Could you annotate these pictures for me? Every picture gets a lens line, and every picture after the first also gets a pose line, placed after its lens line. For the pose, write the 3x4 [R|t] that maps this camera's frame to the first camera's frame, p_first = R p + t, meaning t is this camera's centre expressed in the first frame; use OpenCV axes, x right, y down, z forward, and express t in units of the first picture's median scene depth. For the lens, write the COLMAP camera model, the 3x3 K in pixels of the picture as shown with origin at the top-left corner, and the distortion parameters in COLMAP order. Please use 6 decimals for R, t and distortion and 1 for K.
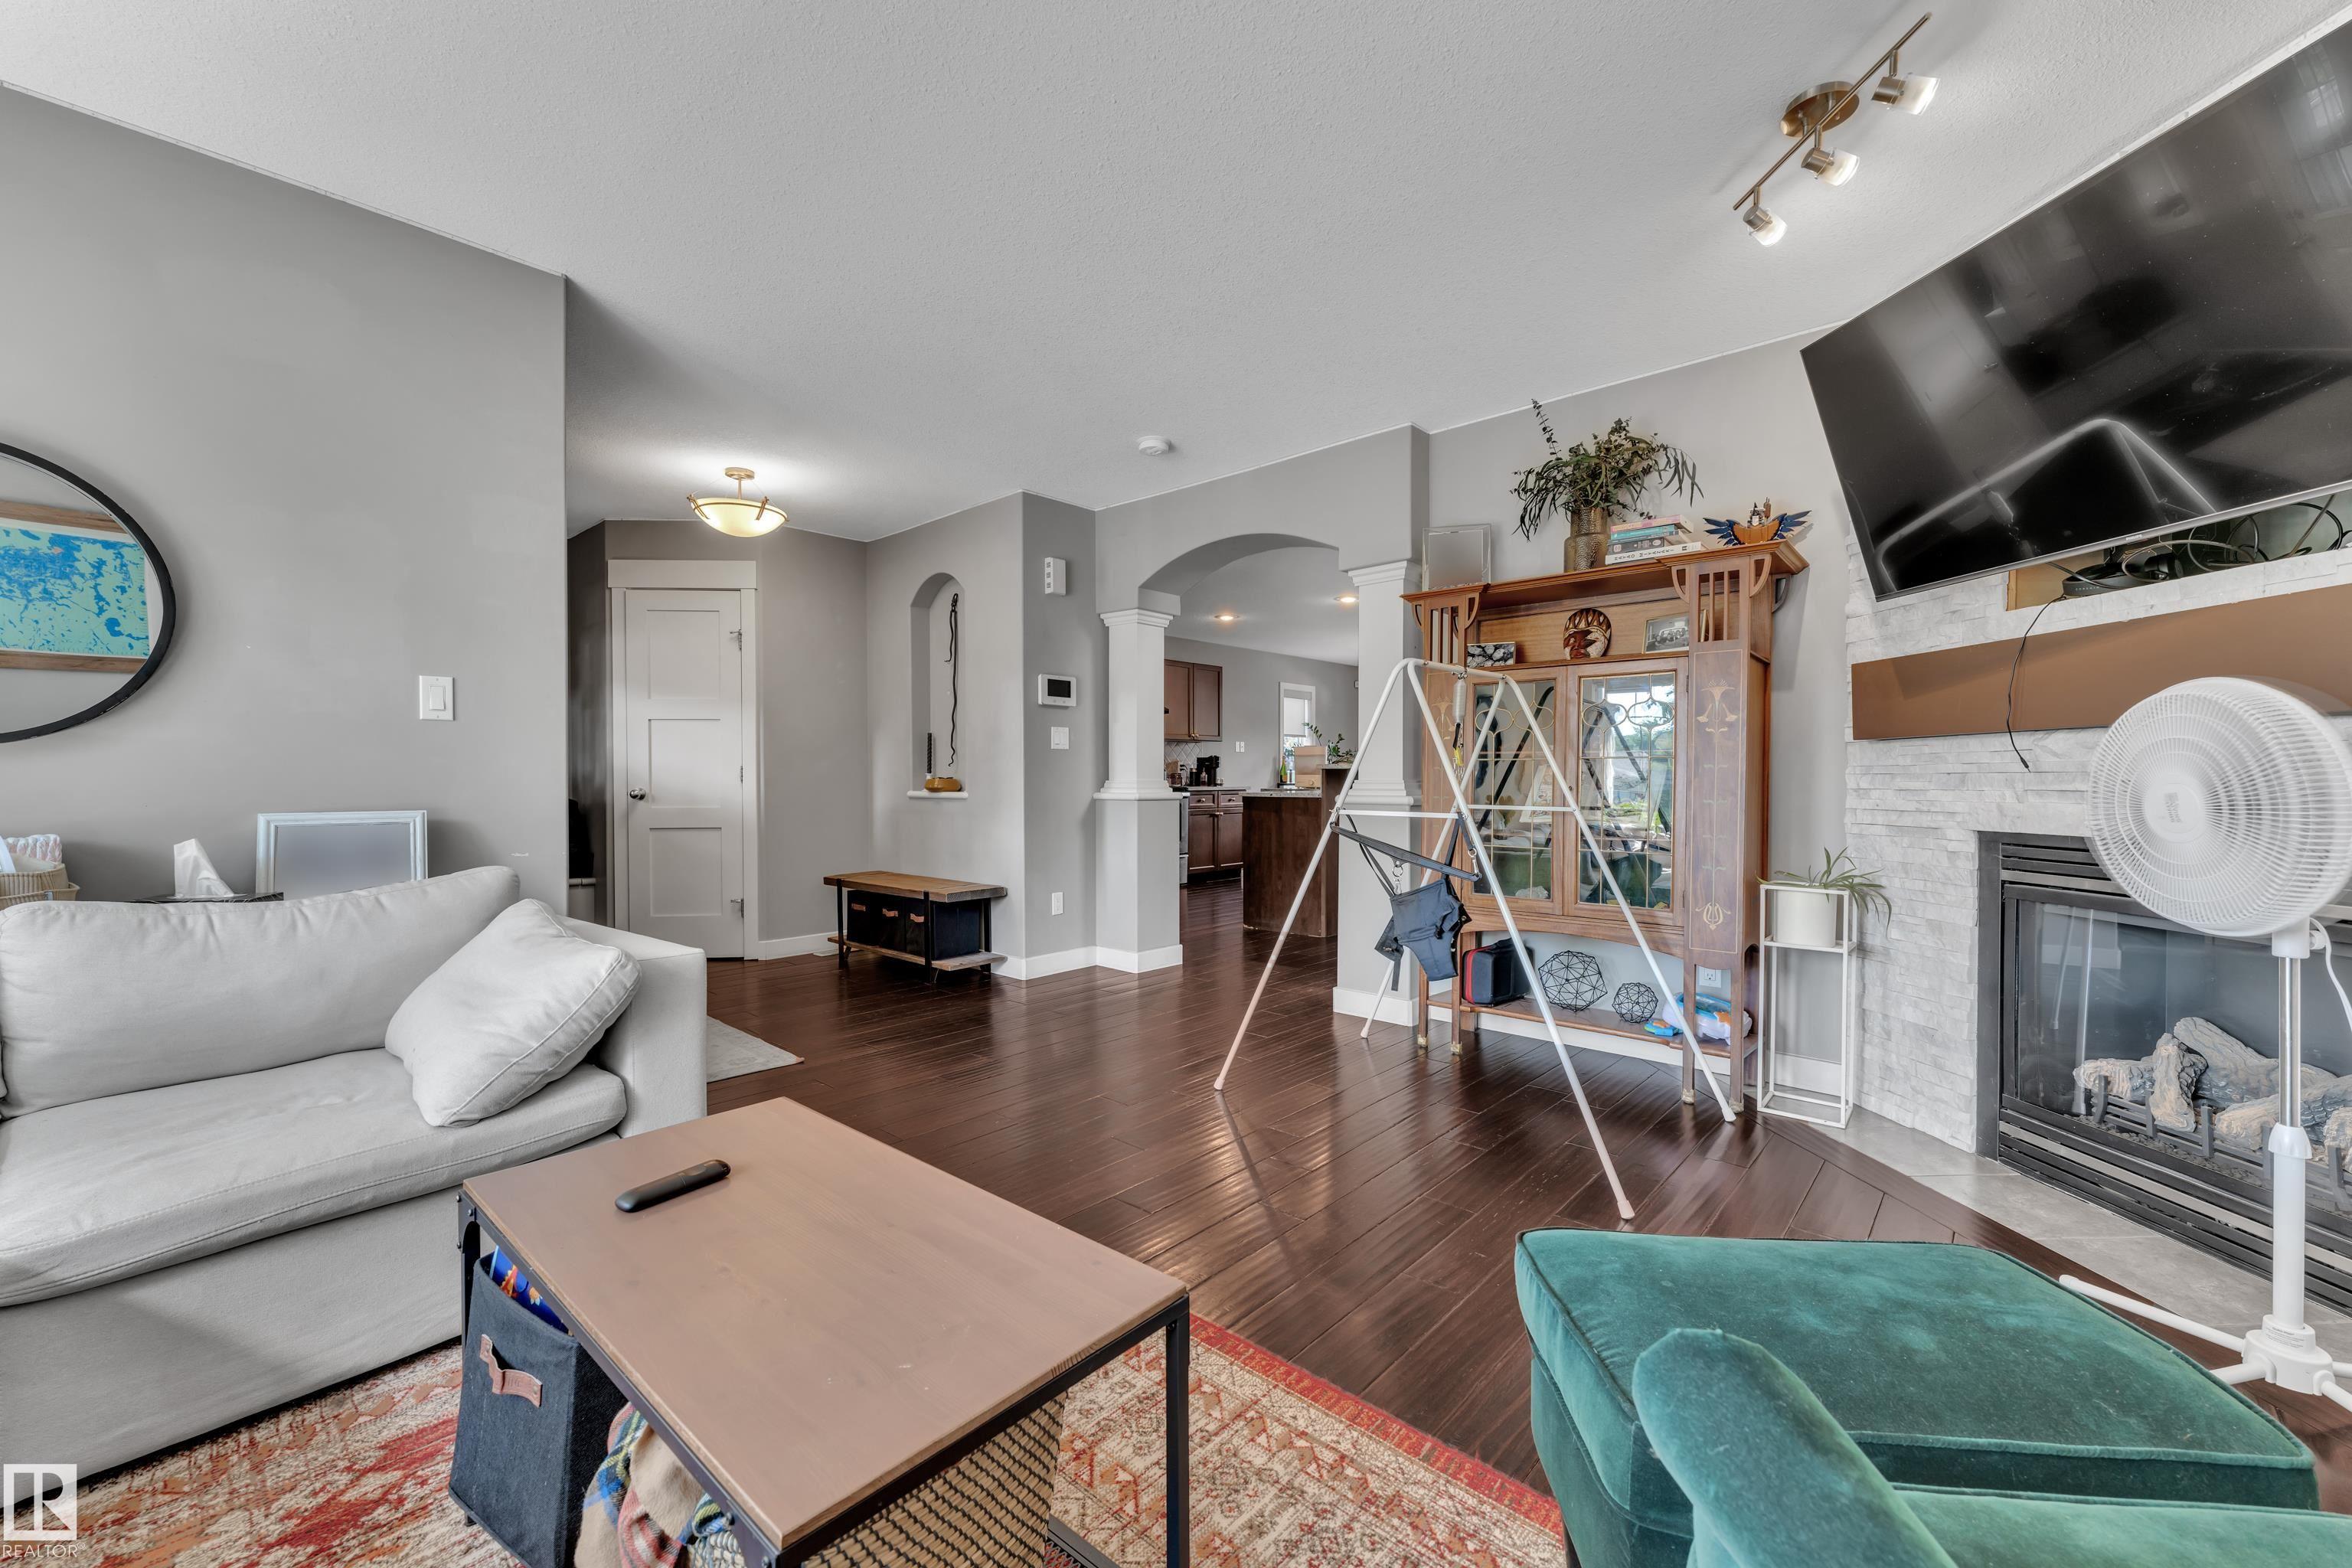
lens RADIAL K [[940.9, 0, 1175.3], [0, 940.9, 793.0], [0, 0, 1]] dist [0.000289, -0.000141]
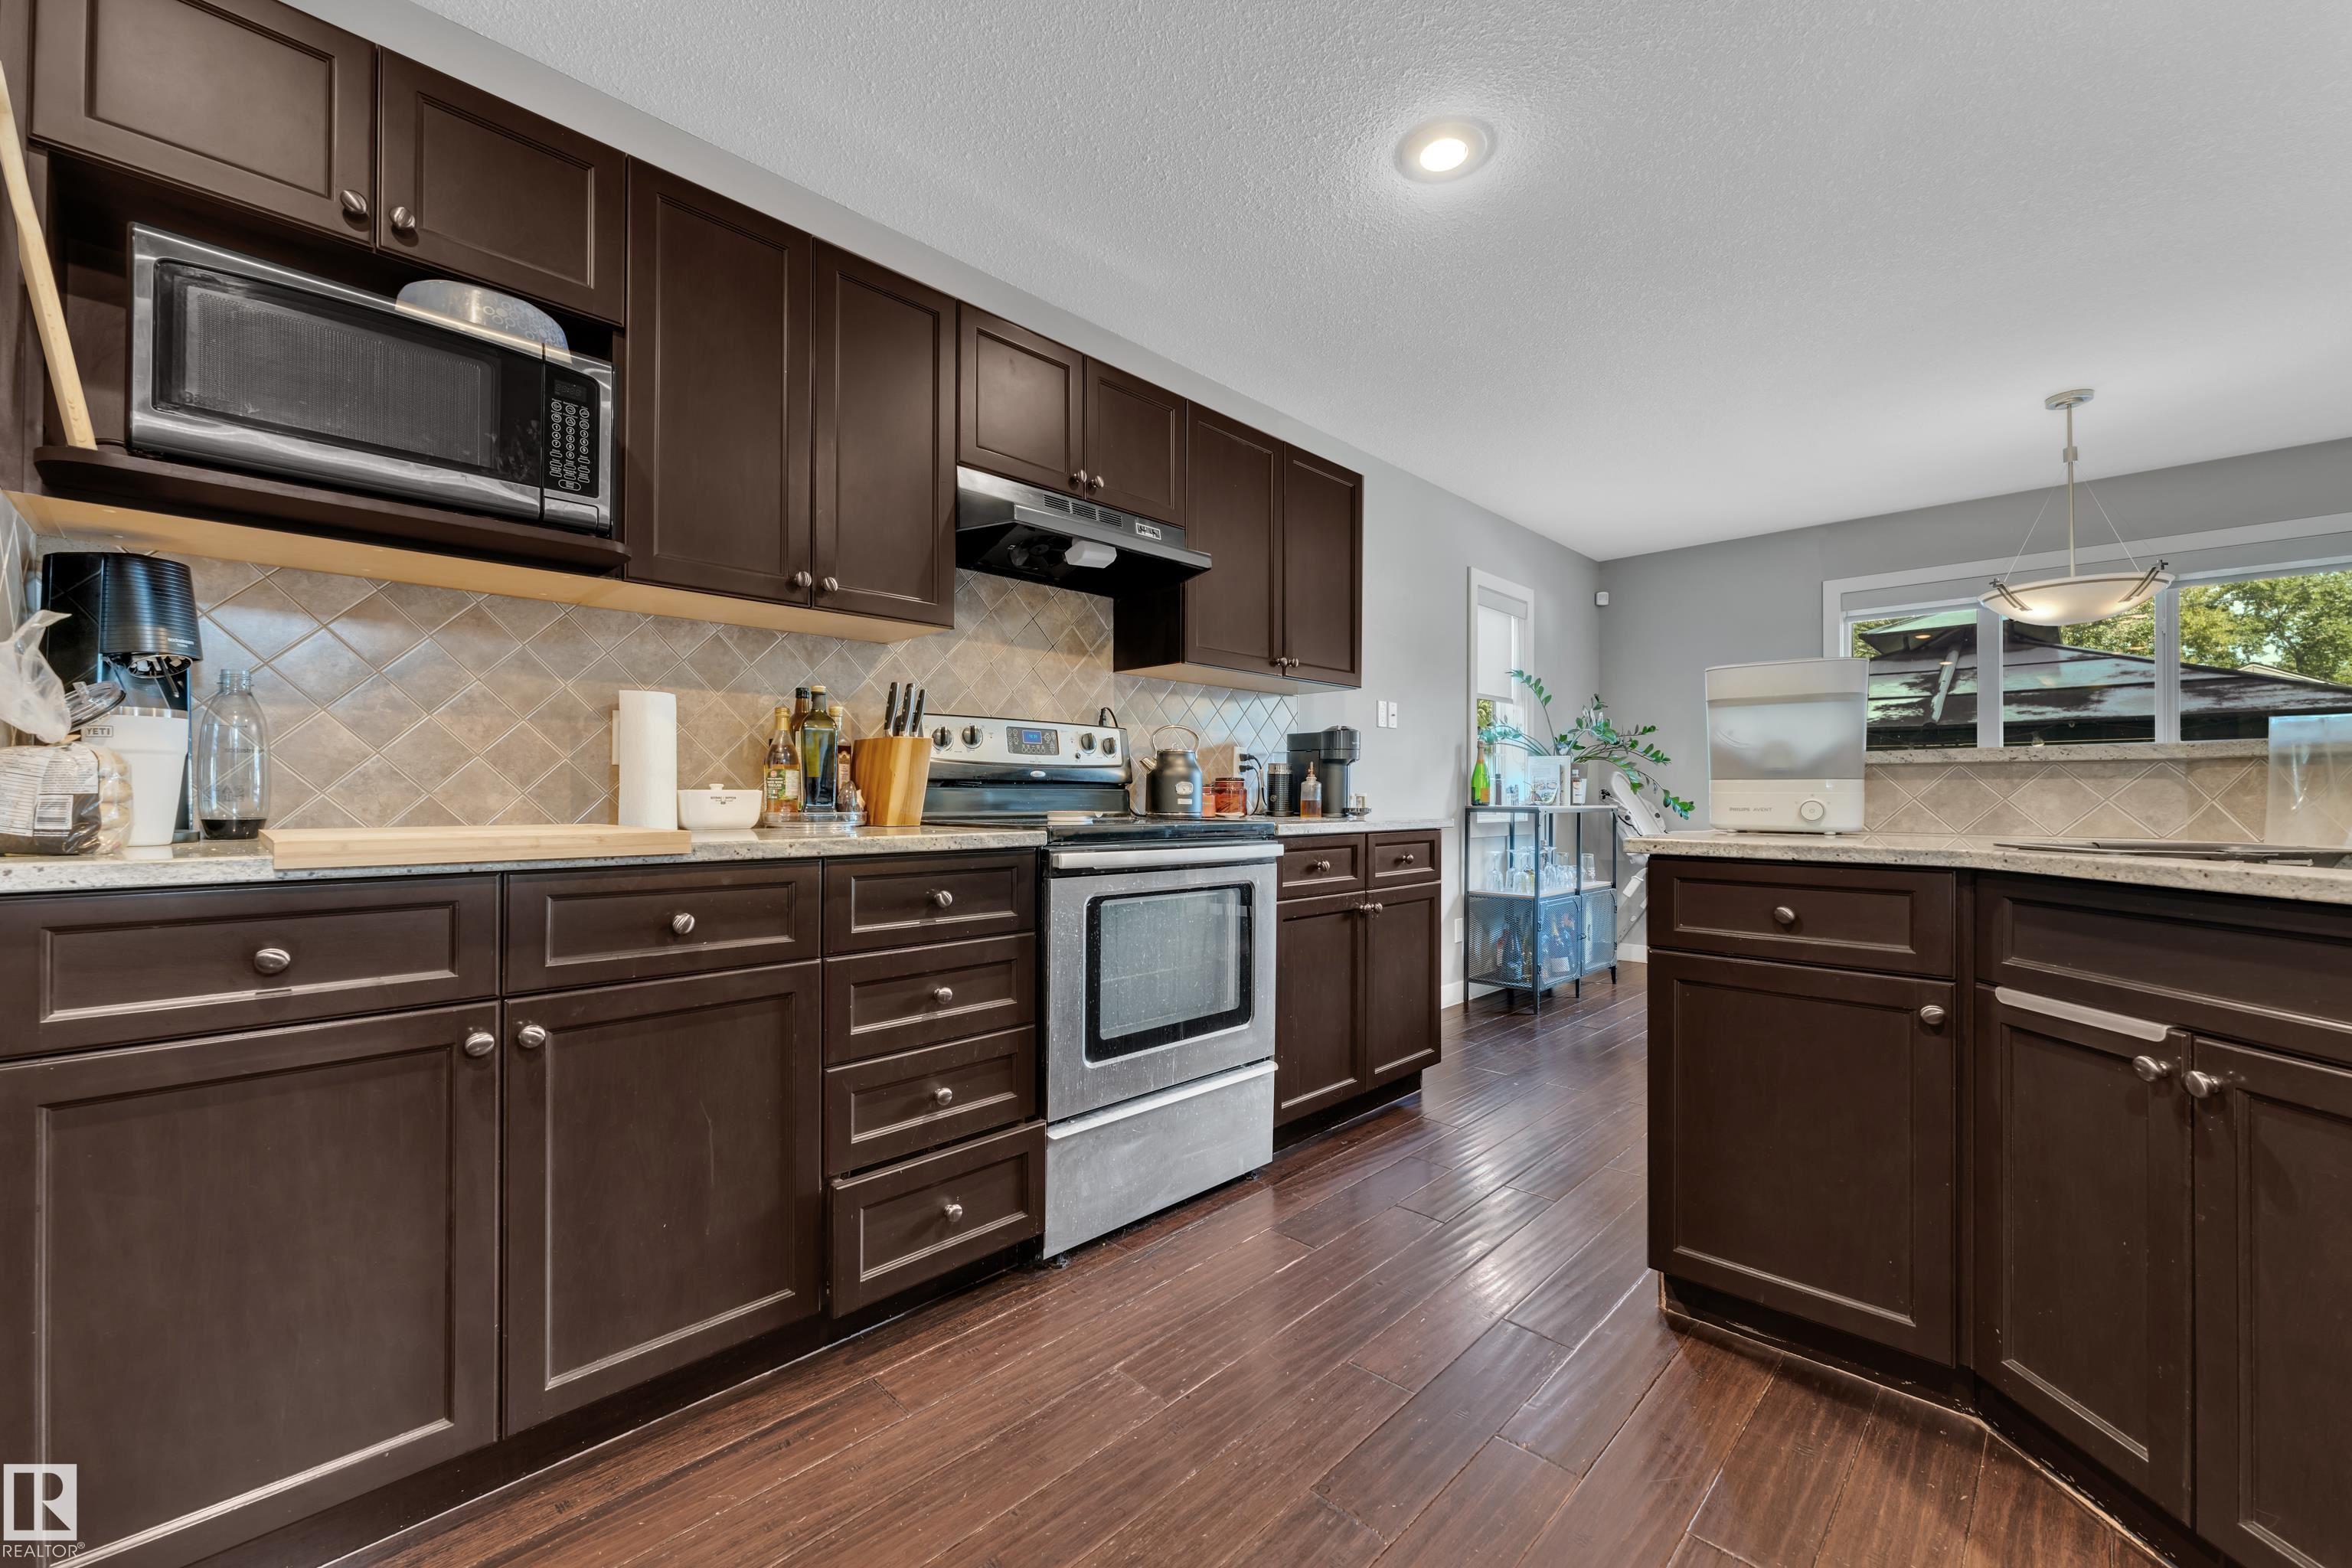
lens RADIAL K [[940.9, 0, 1180.8], [0, 940.9, 791.1], [0, 0, 1]] dist [0.000289, -0.000141]
pose [[0.999482, 0.003965, -0.031950, -0.009860], [-0.004630, 0.999773, -0.020784, -0.016924], [0.031860, 0.020922, 0.999273, 1.206778]]
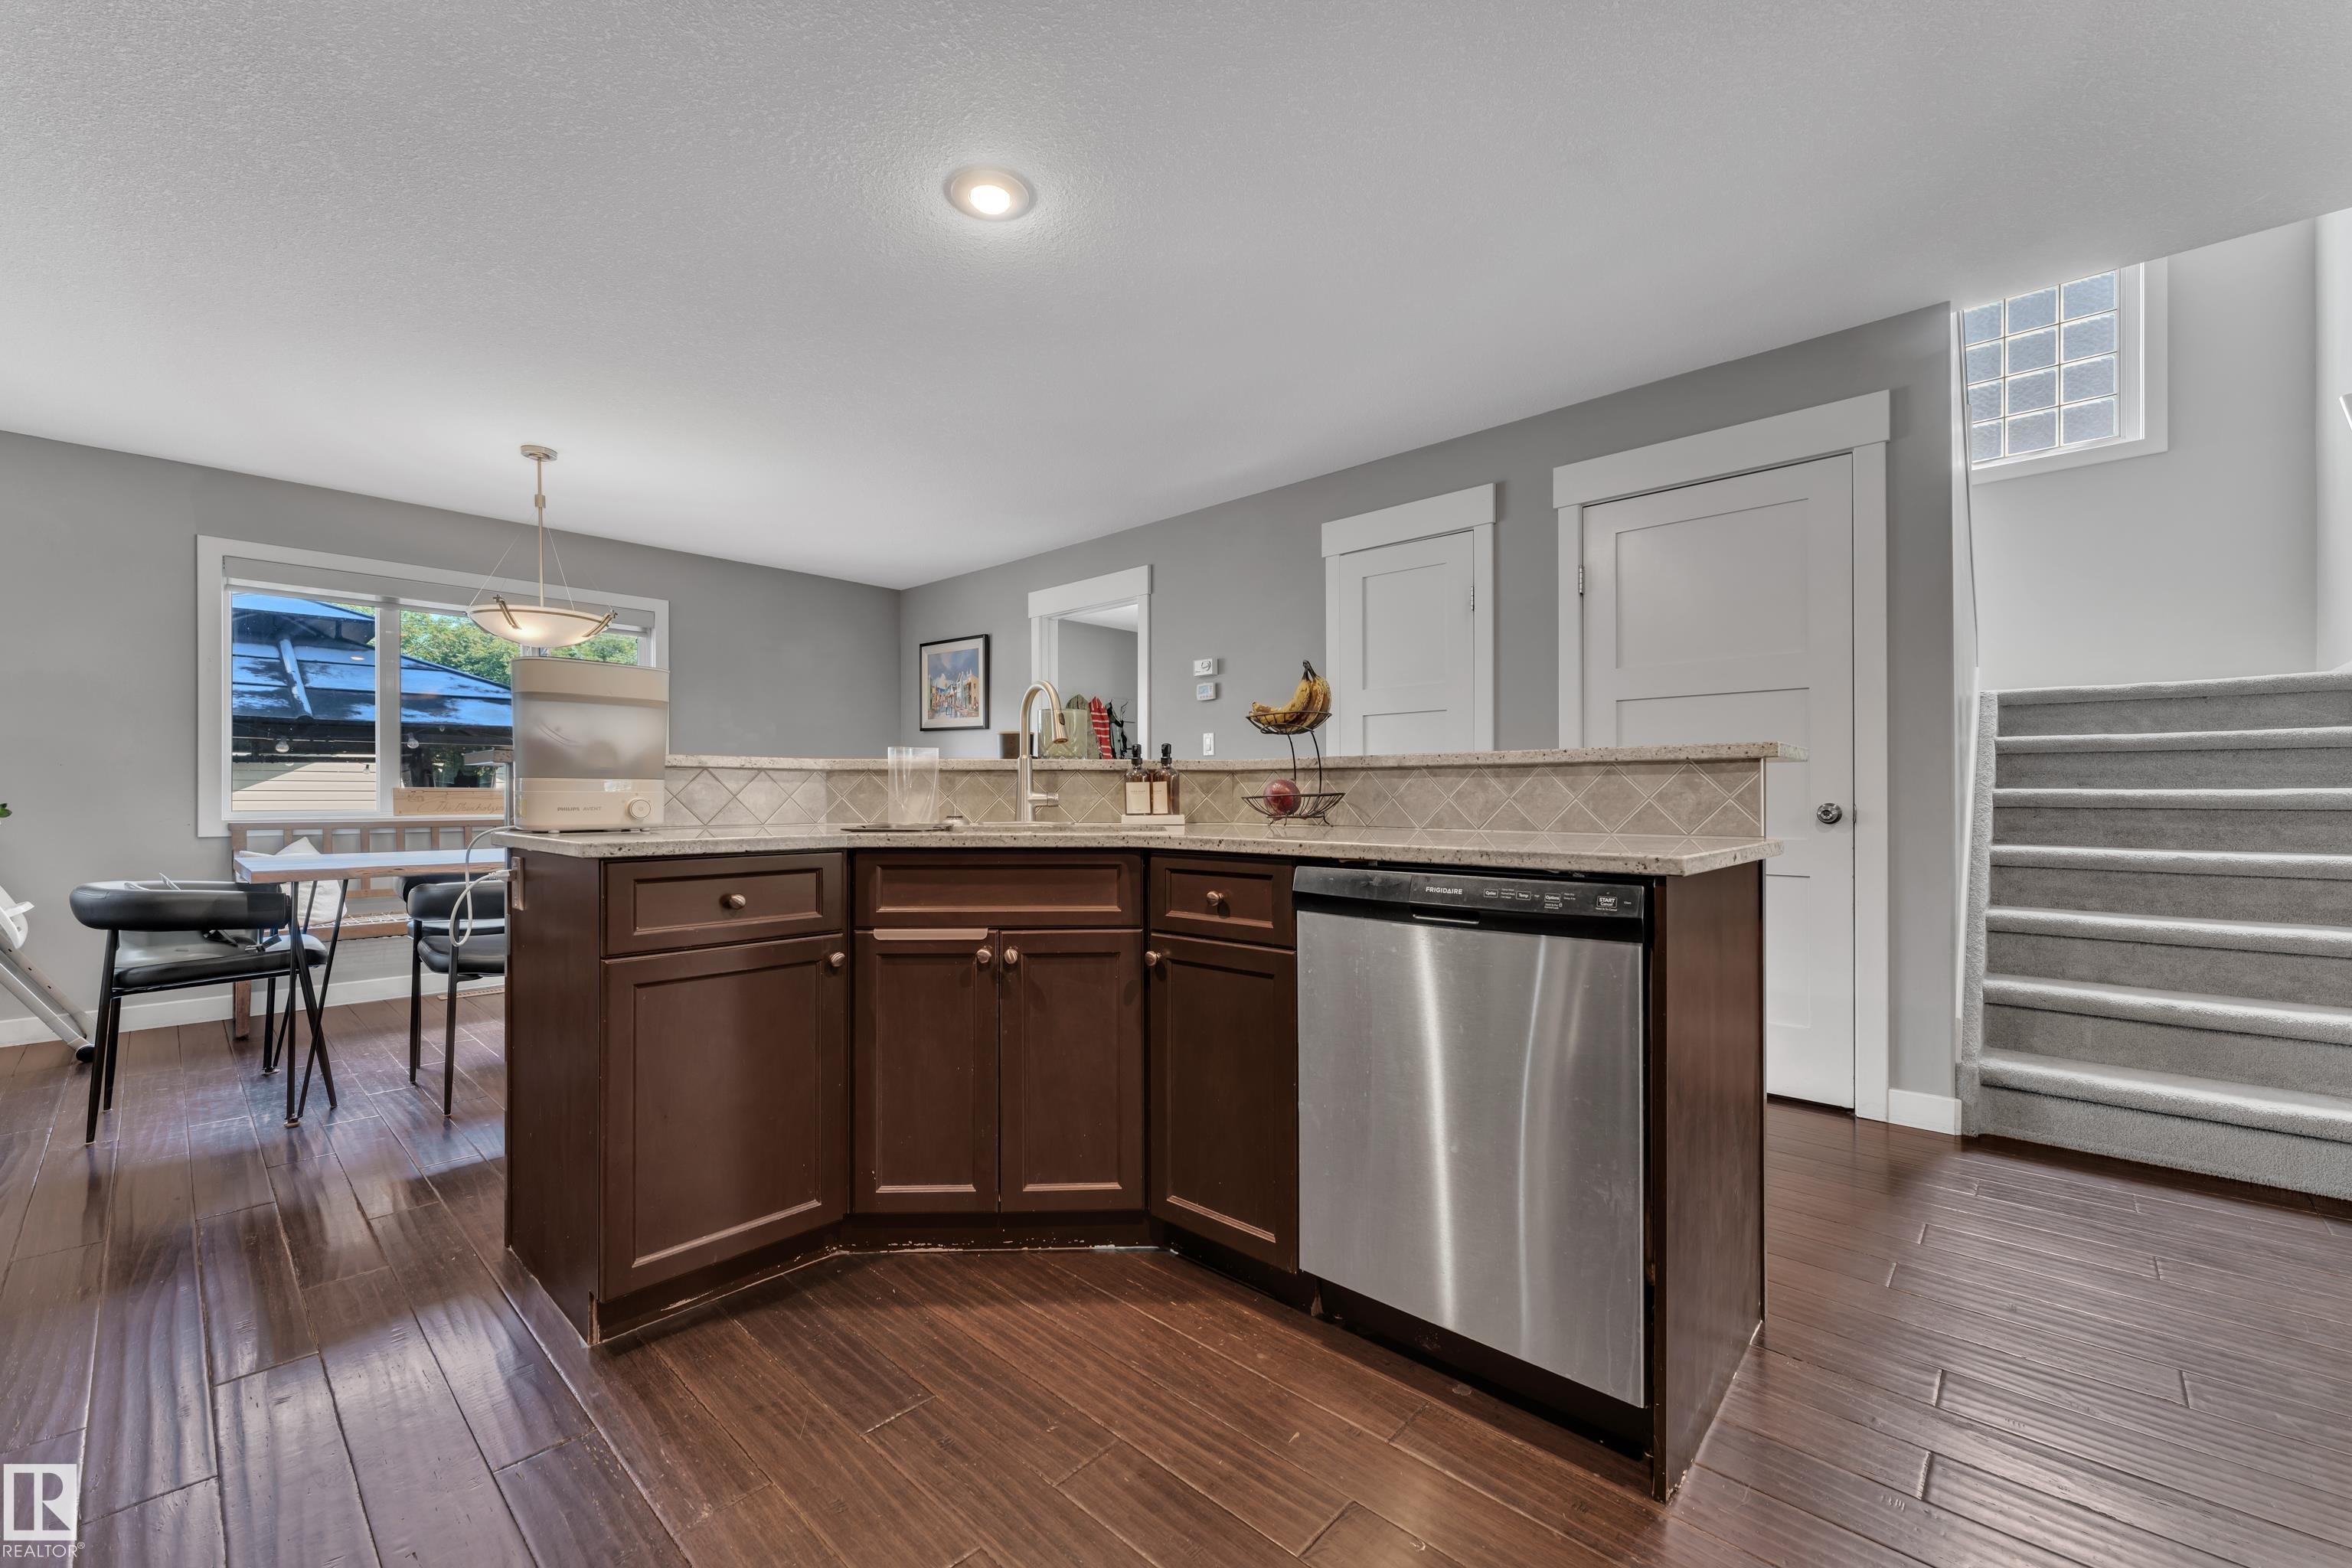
lens RADIAL K [[940.9, 0, 1171.5], [0, 940.9, 789.7], [0, 0, 1]] dist [0.000289, -0.000141]
pose [[0.015757, 0.008409, 0.999840, -0.163146], [0.016409, 0.999828, -0.008667, -0.018890], [-0.999741, 0.016543, 0.015616, 1.355301]]
